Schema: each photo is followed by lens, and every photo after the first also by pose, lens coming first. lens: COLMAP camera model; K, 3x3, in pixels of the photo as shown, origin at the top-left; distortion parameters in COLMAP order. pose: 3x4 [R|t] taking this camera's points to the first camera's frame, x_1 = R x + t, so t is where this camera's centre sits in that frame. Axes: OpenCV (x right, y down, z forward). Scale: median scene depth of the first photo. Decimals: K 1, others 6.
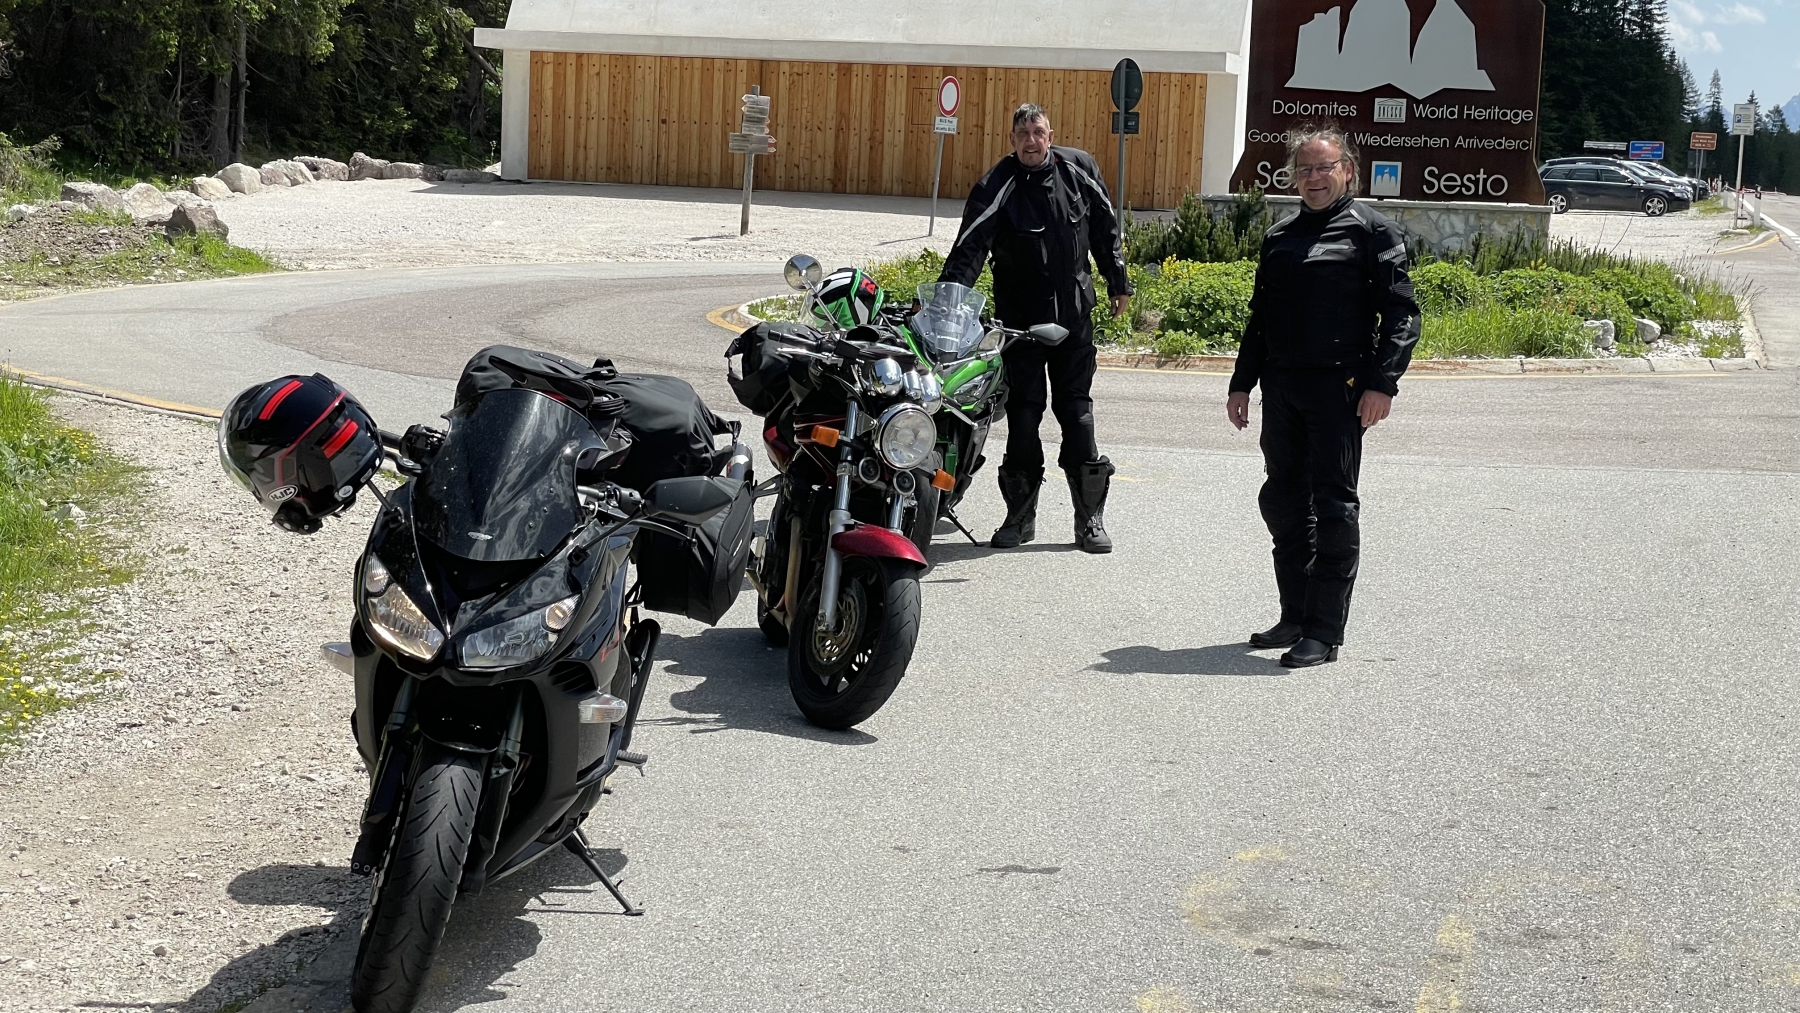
lens RADIAL K [[2722.6, 0, 905.2], [0, 2722.6, 469.1], [0, 0, 1]] dist [0.215616, -0.506735]
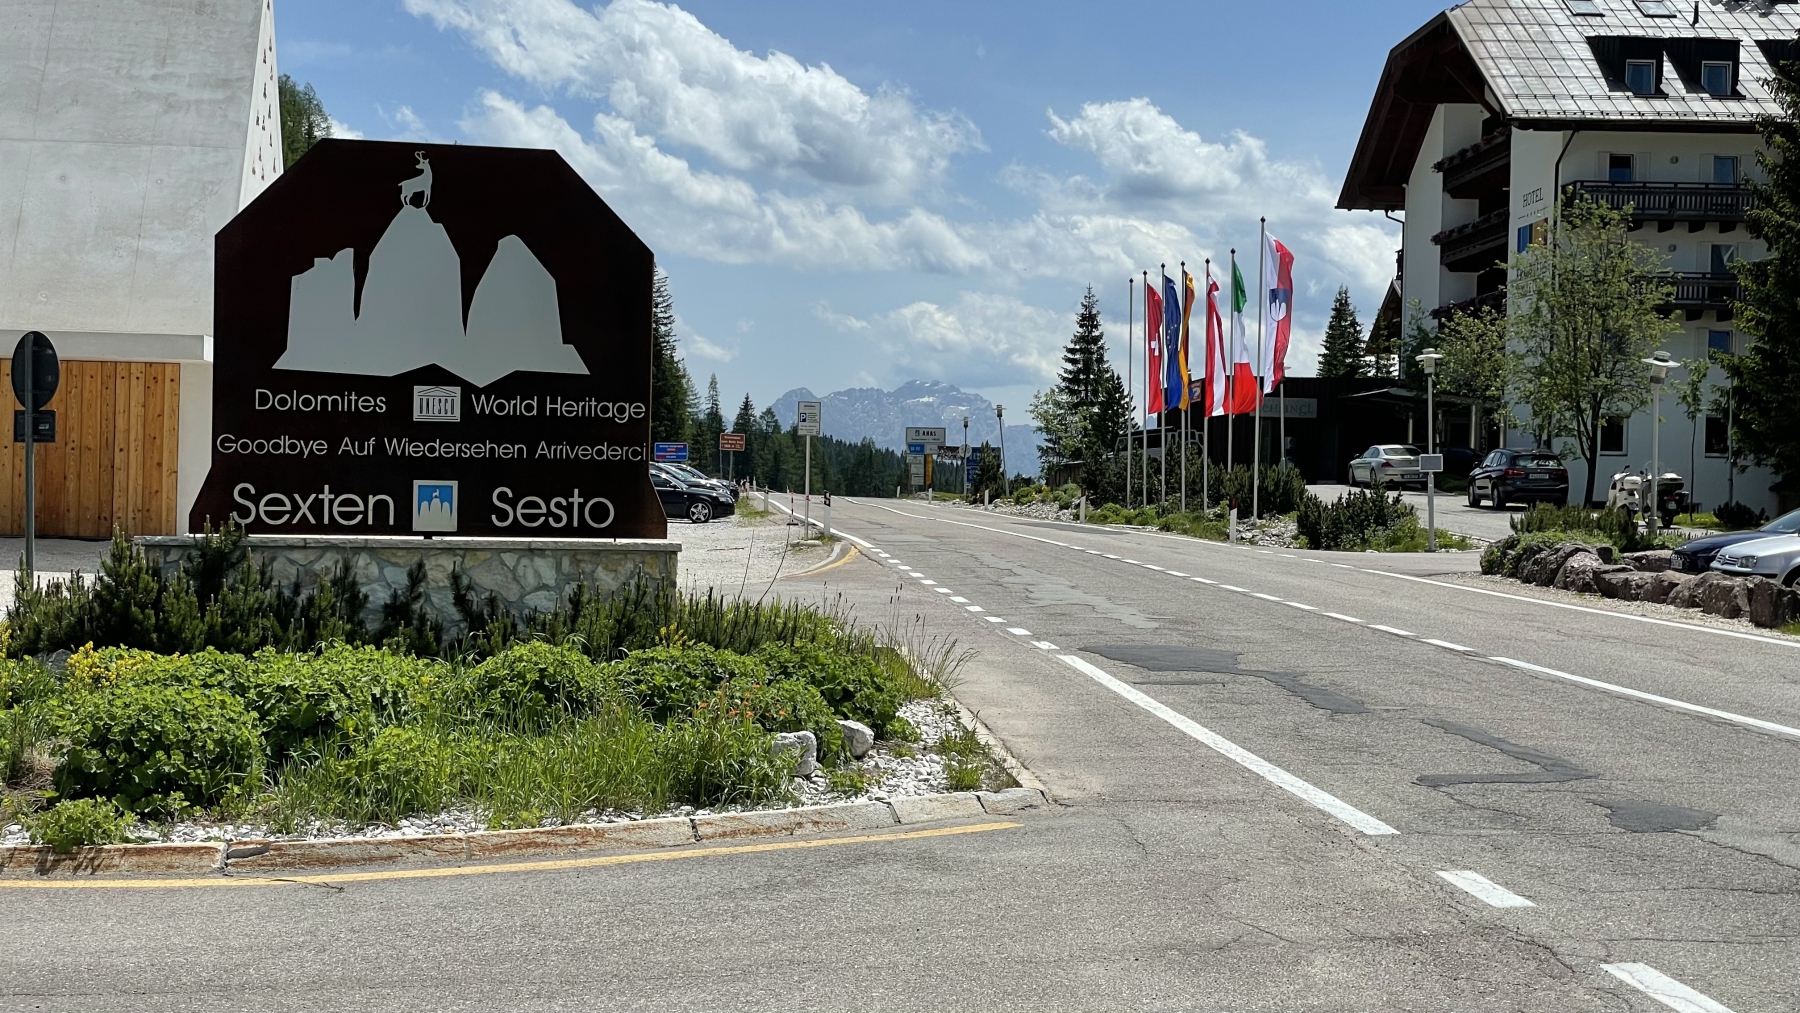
lens RADIAL K [[2722.6, 0, 905.2], [0, 2722.6, 469.1], [0, 0, 1]] dist [0.215616, -0.506735]
pose [[0.937764, -0.019619, 0.346718, 0.053051], [0.057398, 0.993428, -0.099030, -0.043064], [-0.342497, 0.112768, 0.932727, 0.346941]]
